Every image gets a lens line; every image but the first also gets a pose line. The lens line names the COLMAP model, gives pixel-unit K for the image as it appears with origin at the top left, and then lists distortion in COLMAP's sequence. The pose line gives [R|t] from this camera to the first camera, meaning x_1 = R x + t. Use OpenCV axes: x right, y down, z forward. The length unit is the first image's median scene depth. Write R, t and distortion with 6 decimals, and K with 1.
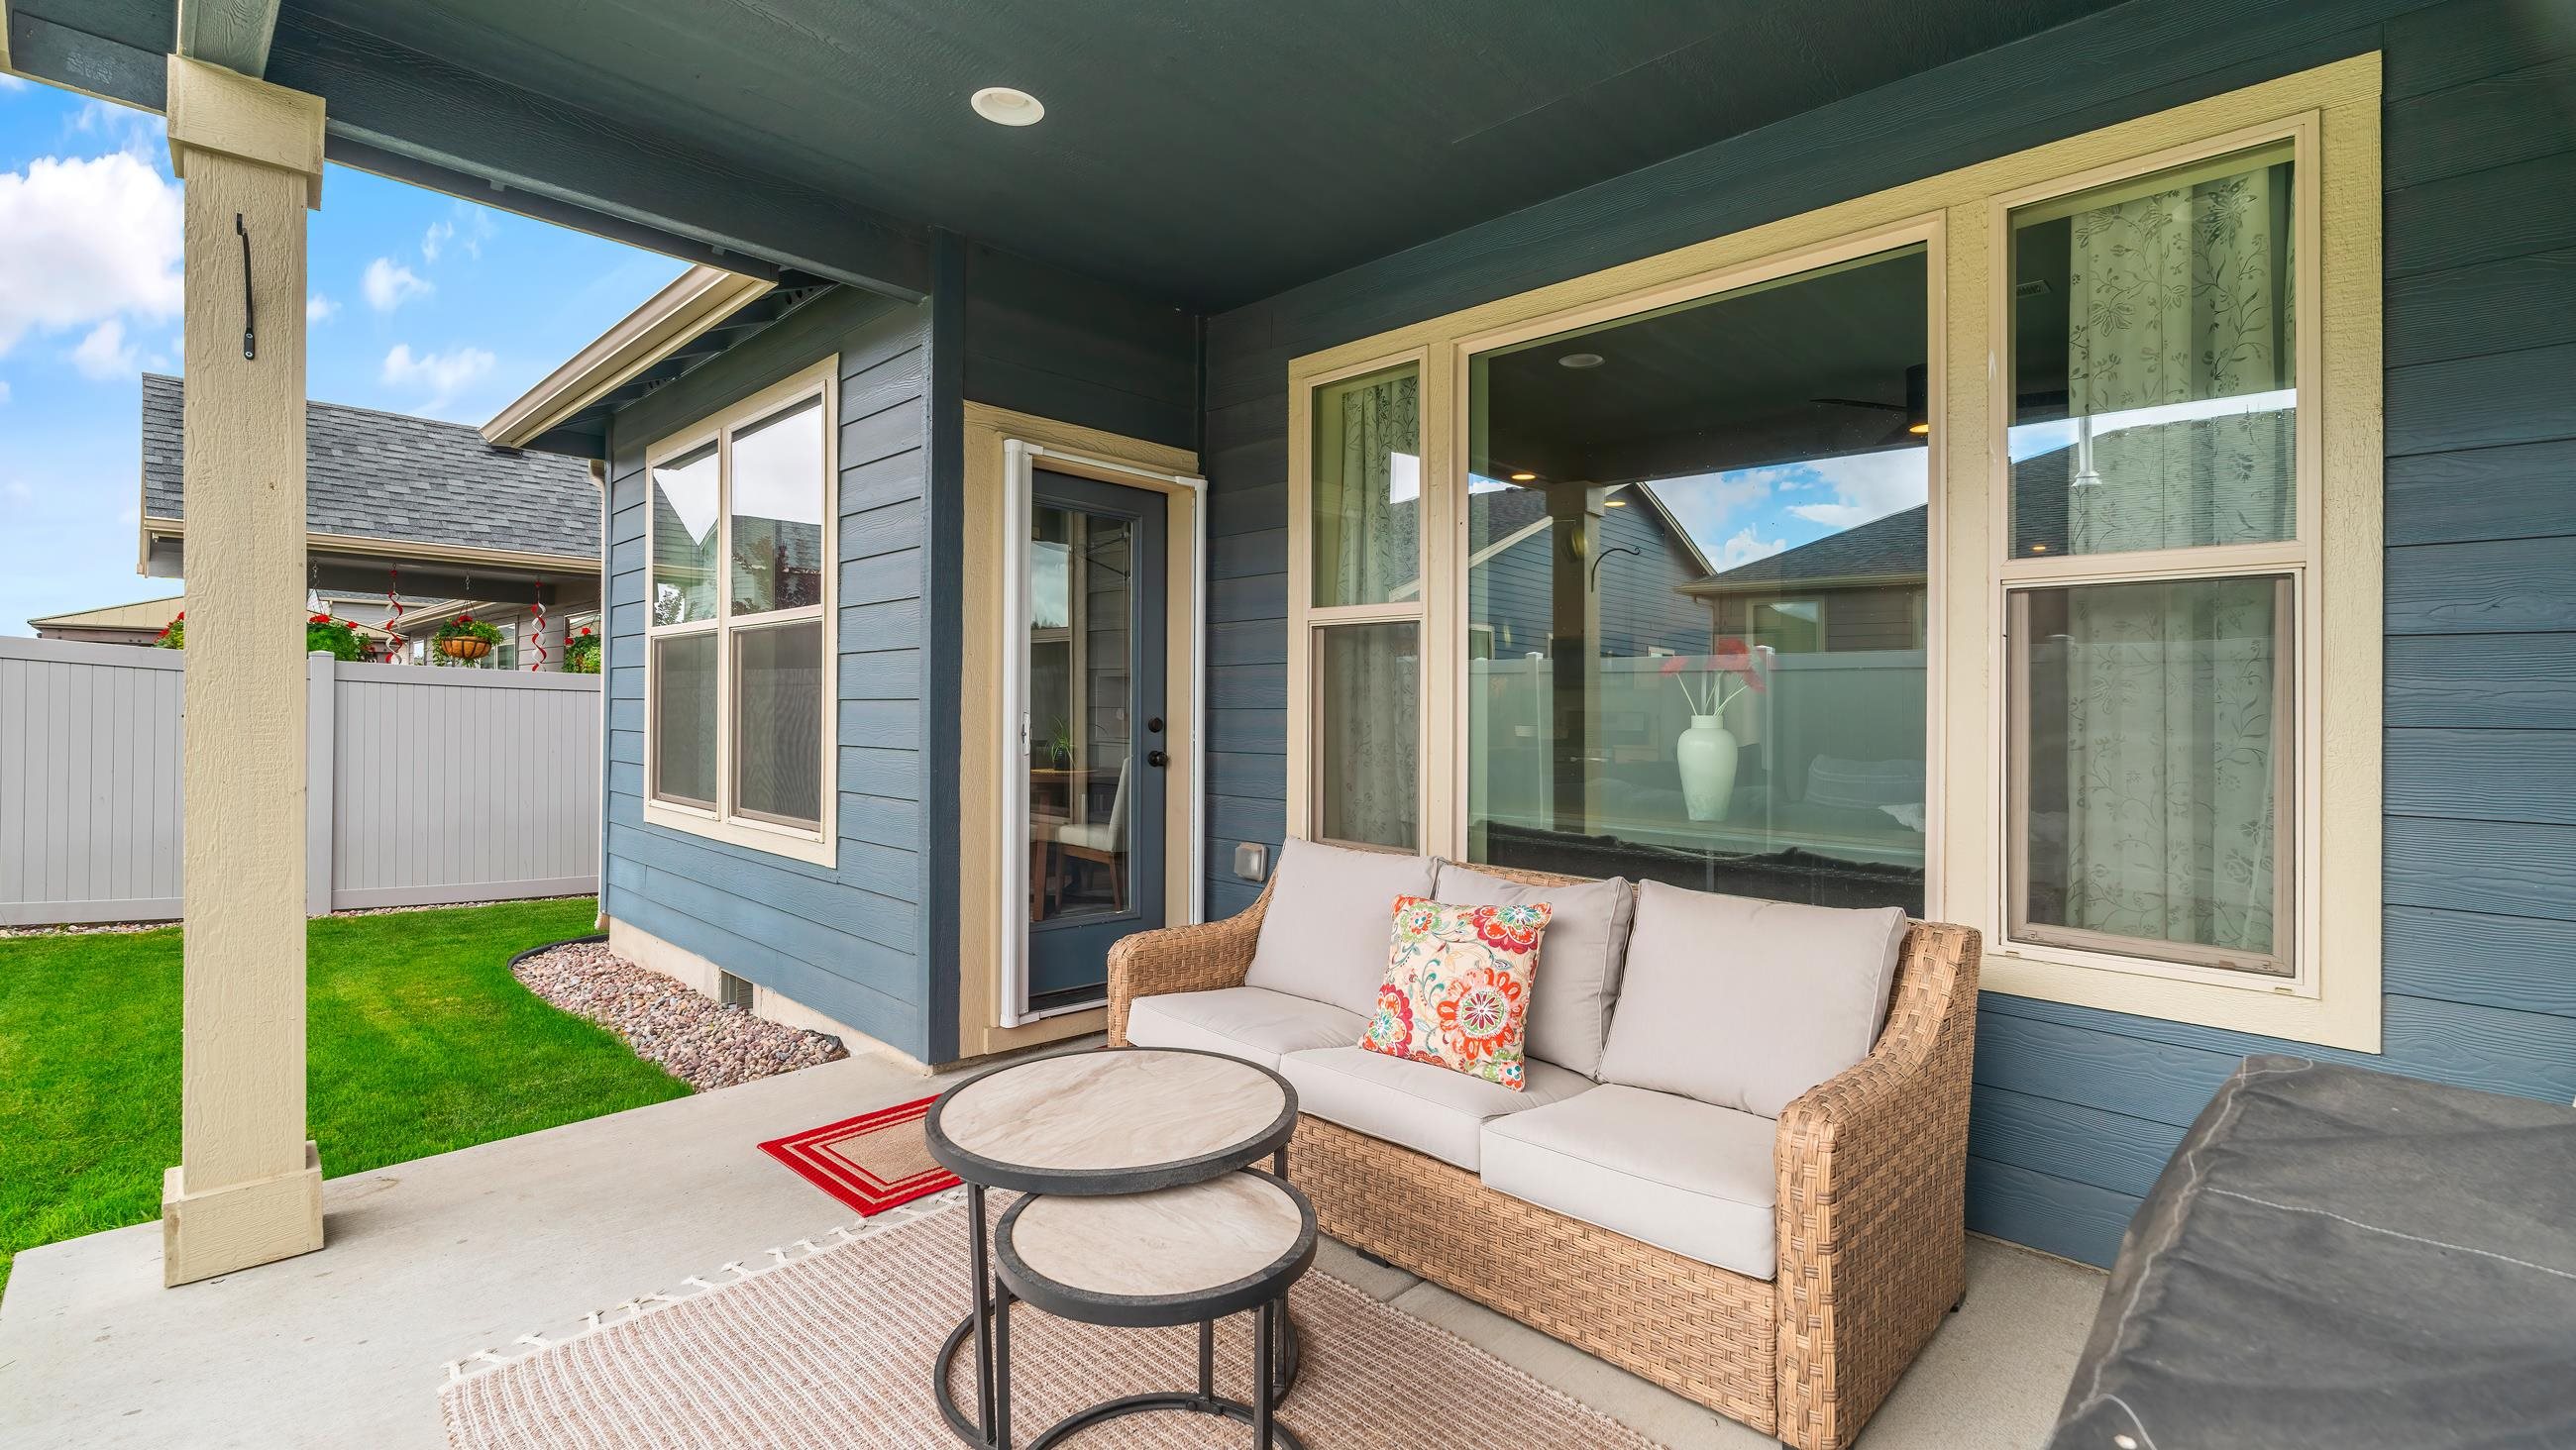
lens RADIAL K [[1145.1, 0, 1306.9], [0, 1145.1, 719.3], [0, 0, 1]] dist [0.002859, 0.000769]
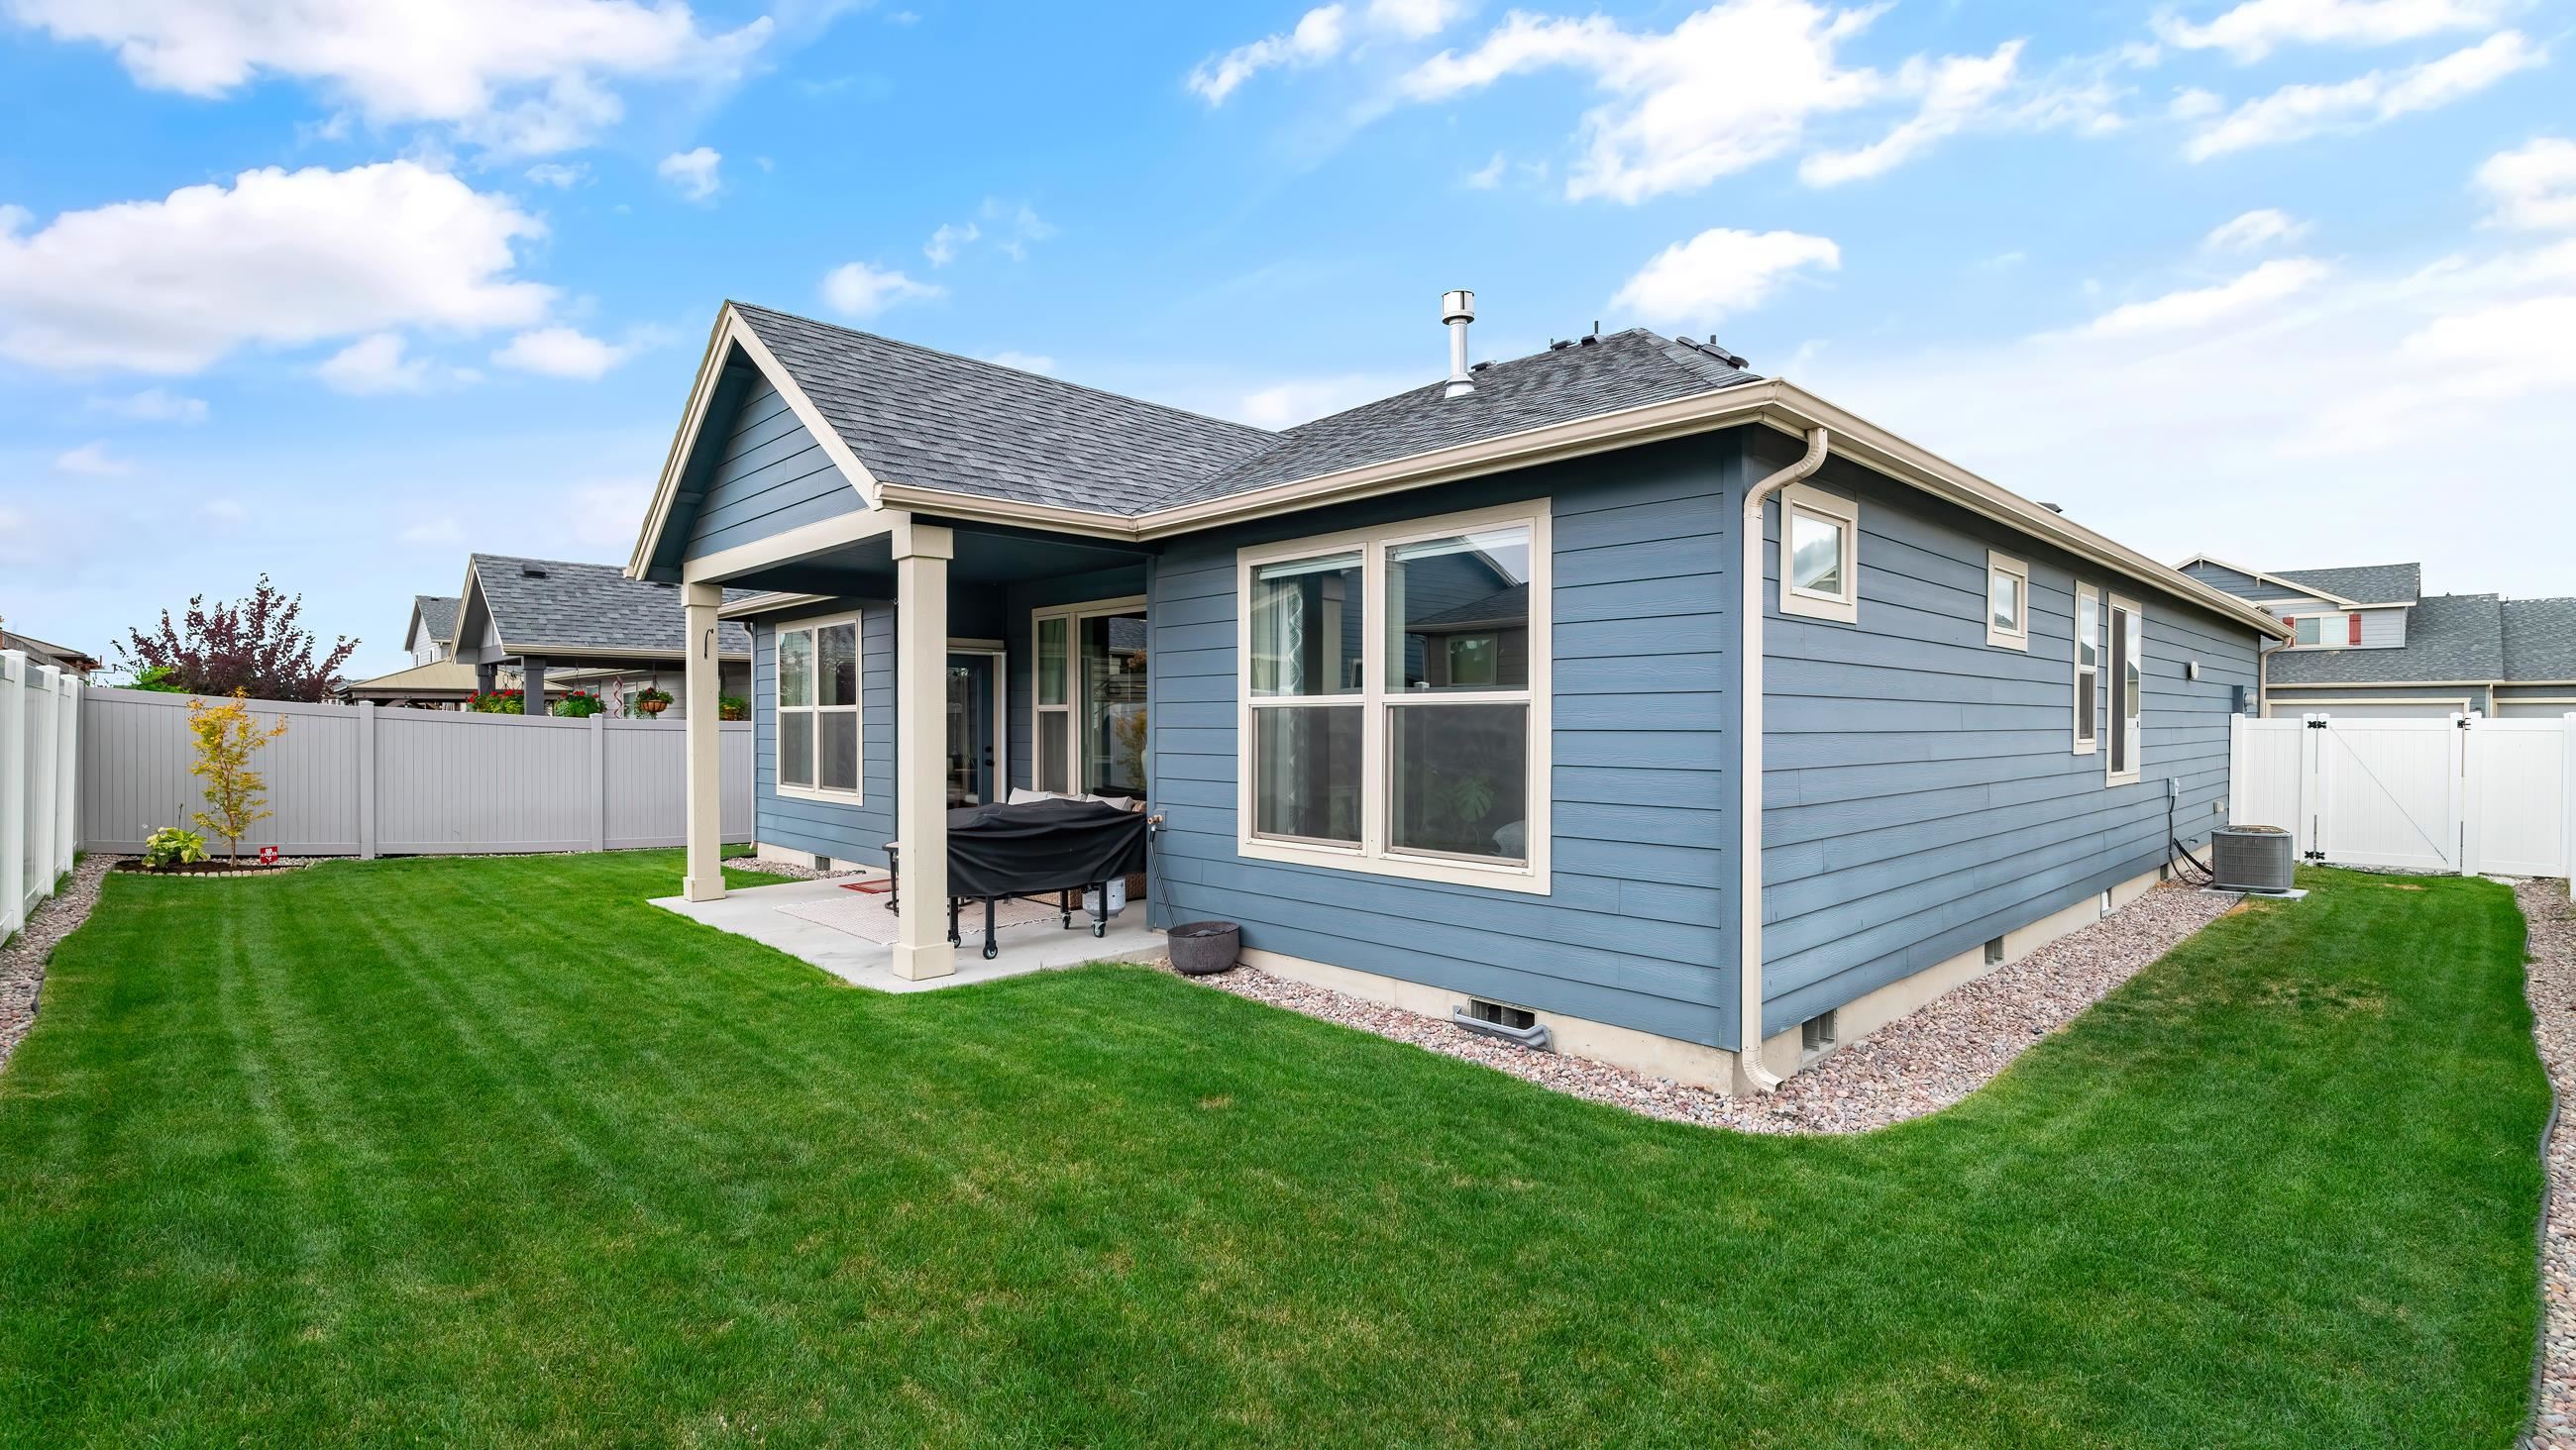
lens RADIAL K [[1145.1, 0, 1316.9], [0, 1145.1, 736.5], [0, 0, 1]] dist [0.002859, 0.000769]
pose [[0.999704, -0.011468, -0.021471, 0.596791], [0.011491, 0.999933, 0.000977, -0.015516], [0.021459, -0.001224, 0.999769, -1.389878]]
